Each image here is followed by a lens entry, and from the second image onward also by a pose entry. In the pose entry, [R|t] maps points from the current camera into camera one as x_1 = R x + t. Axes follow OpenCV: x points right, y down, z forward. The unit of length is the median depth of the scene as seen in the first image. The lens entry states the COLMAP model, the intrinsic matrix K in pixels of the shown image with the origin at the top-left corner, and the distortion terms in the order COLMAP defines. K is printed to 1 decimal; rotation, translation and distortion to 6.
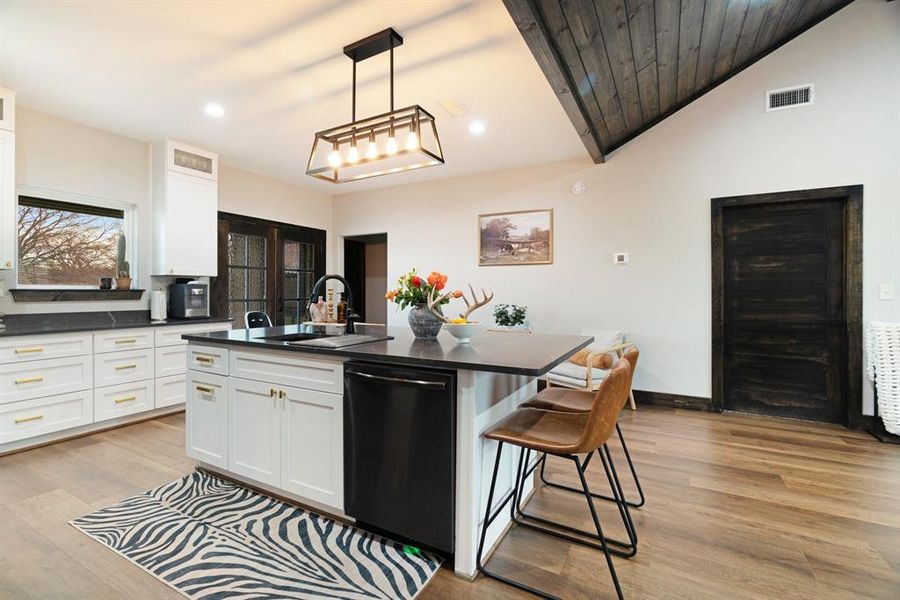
lens RADIAL K [[408.2, 0, 434.6], [0, 408.2, 303.1], [0, 0, 1]] dist [-0.001443, 0.000129]
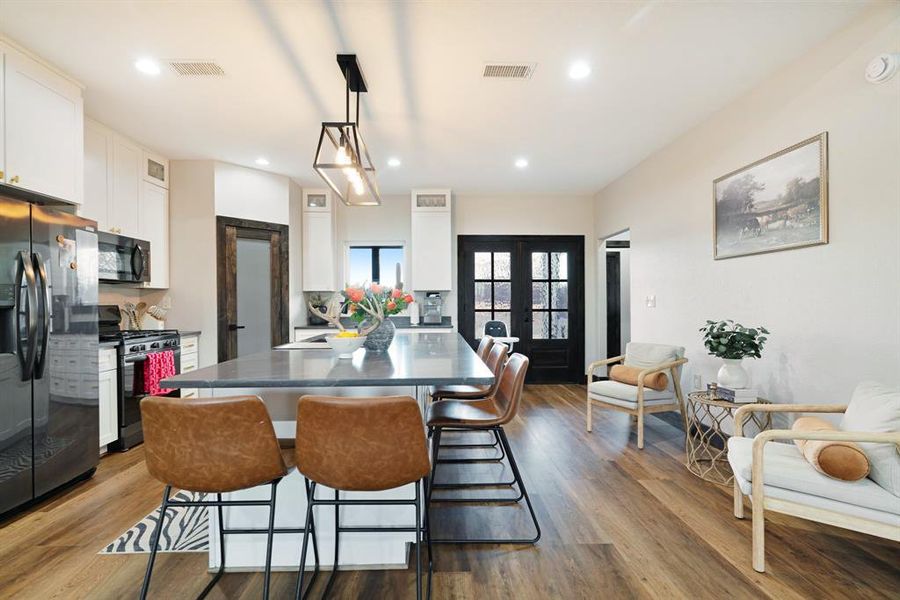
lens RADIAL K [[408.2, 0, 434.6], [0, 408.2, 303.1], [0, 0, 1]] dist [-0.001443, 0.000129]
pose [[0.510854, -0.003865, -0.859659, 0.458327], [-0.021146, 0.999631, -0.017060, -0.005360], [0.859407, 0.026894, 0.510584, 0.331056]]
